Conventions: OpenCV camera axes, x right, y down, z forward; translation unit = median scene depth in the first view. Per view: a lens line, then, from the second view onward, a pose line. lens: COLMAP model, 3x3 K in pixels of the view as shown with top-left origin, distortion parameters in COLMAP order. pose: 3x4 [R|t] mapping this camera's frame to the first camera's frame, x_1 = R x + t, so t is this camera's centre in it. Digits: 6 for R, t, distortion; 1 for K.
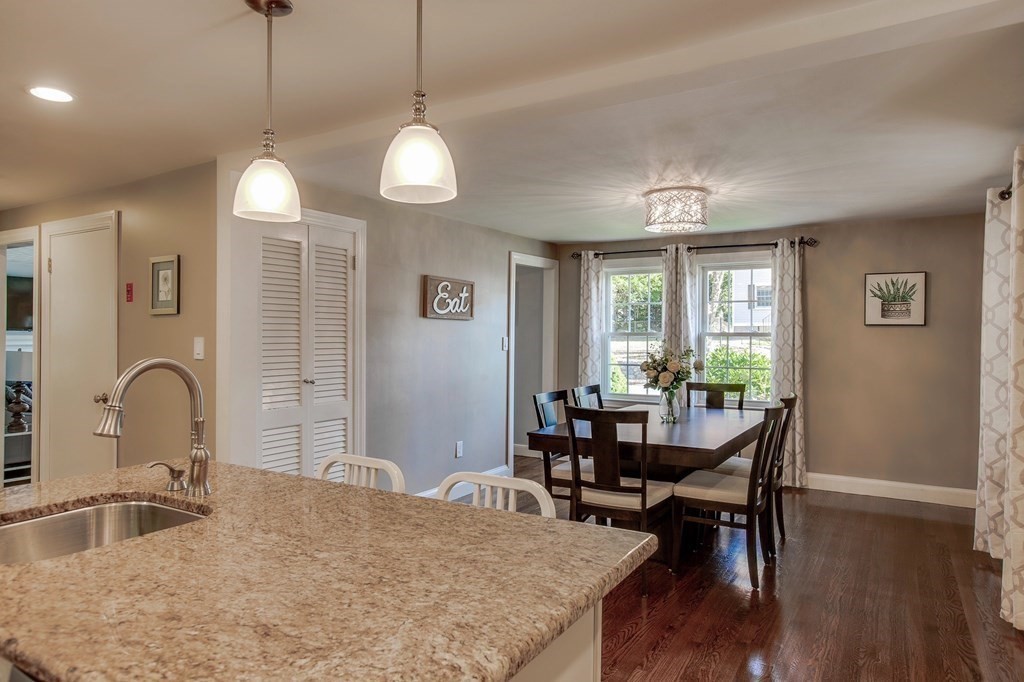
lens RADIAL K [[638.1, 0, 514.6], [0, 638.1, 335.6], [0, 0, 1]] dist [0.008096, 0.013687]
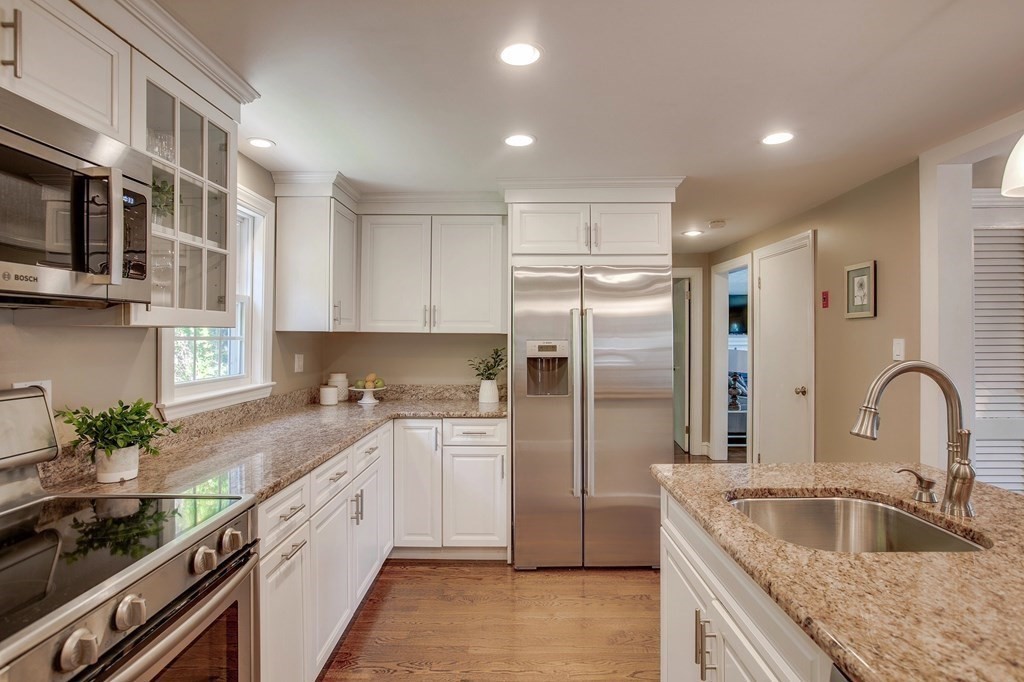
lens RADIAL K [[535.0, 0, 514.6], [0, 535.0, 341.8], [0, 0, 1]] dist [-0.054521, 0.017736]
pose [[0.521259, 0.000822, -0.853398, -0.106364], [0.005498, 0.999976, 0.004321, 0.000287], [0.853381, -0.006944, 0.521242, 0.050330]]
